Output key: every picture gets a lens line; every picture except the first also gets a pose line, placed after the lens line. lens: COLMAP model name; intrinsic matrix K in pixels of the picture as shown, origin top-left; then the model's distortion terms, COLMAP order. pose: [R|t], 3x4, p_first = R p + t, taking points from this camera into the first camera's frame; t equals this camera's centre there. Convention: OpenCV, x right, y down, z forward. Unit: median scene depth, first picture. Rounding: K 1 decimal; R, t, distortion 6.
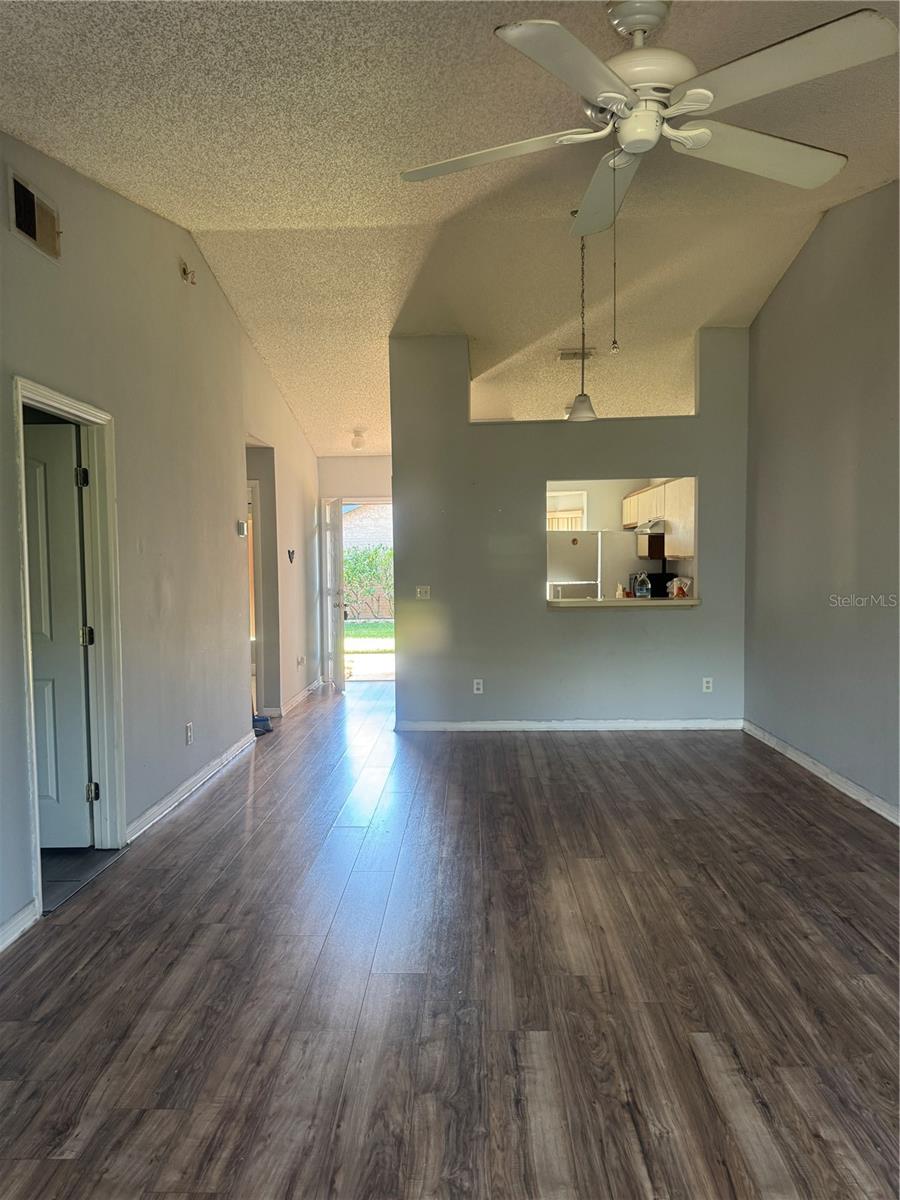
lens RADIAL K [[848.6, 0, 438.4], [0, 848.6, 597.3], [0, 0, 1]] dist [0.020862, -0.022380]
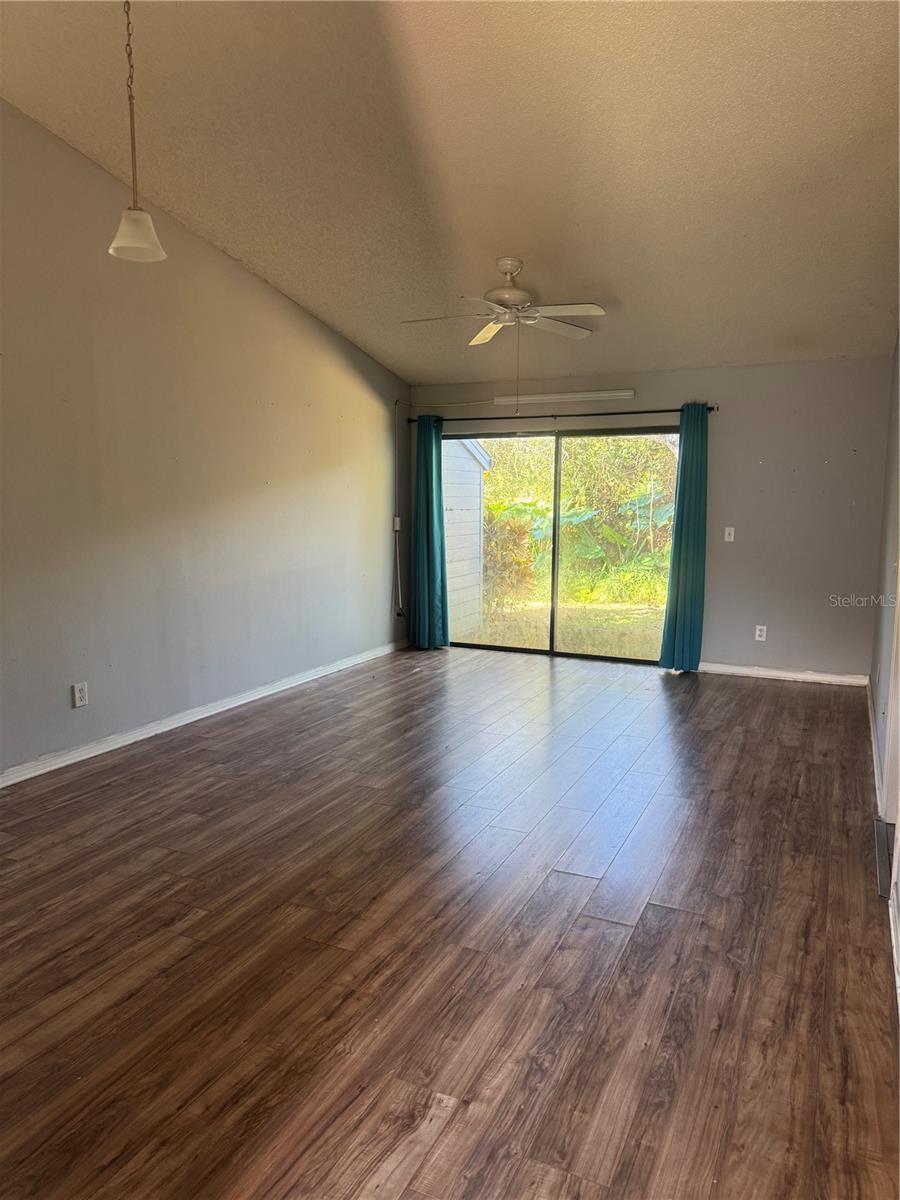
lens RADIAL K [[848.6, 0, 444.0], [0, 848.6, 600.5], [0, 0, 1]] dist [0.020862, -0.022380]
pose [[-0.919715, -0.041166, 0.390422, -0.272702], [0.025814, 0.985994, 0.164771, -0.085409], [-0.391737, 0.161621, -0.905771, 1.655865]]
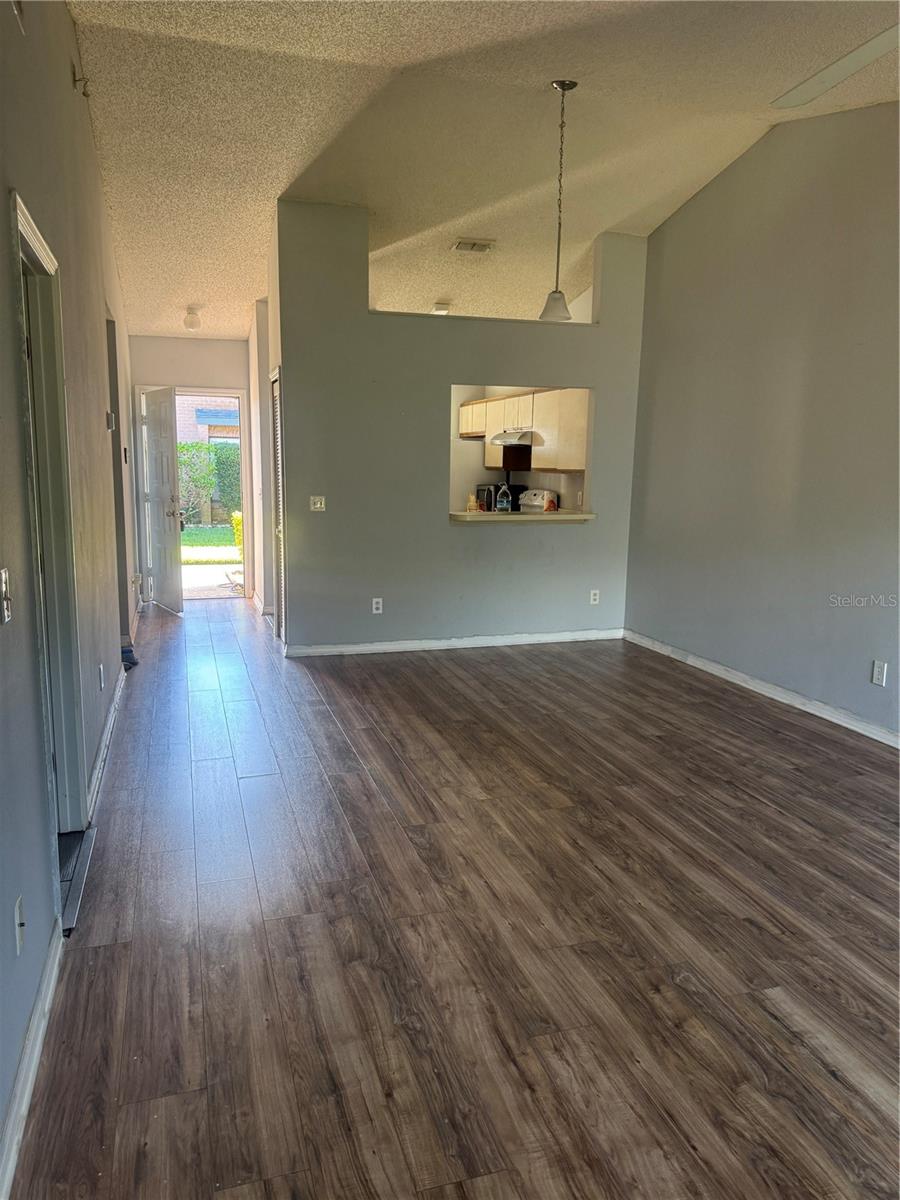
lens RADIAL K [[848.6, 0, 443.3], [0, 848.6, 595.8], [0, 0, 1]] dist [0.020862, -0.022380]
pose [[0.943774, -0.025146, 0.329633, -0.293198], [-0.011730, 0.993928, 0.109407, -0.012342], [-0.330383, -0.107122, 0.937748, 0.156563]]
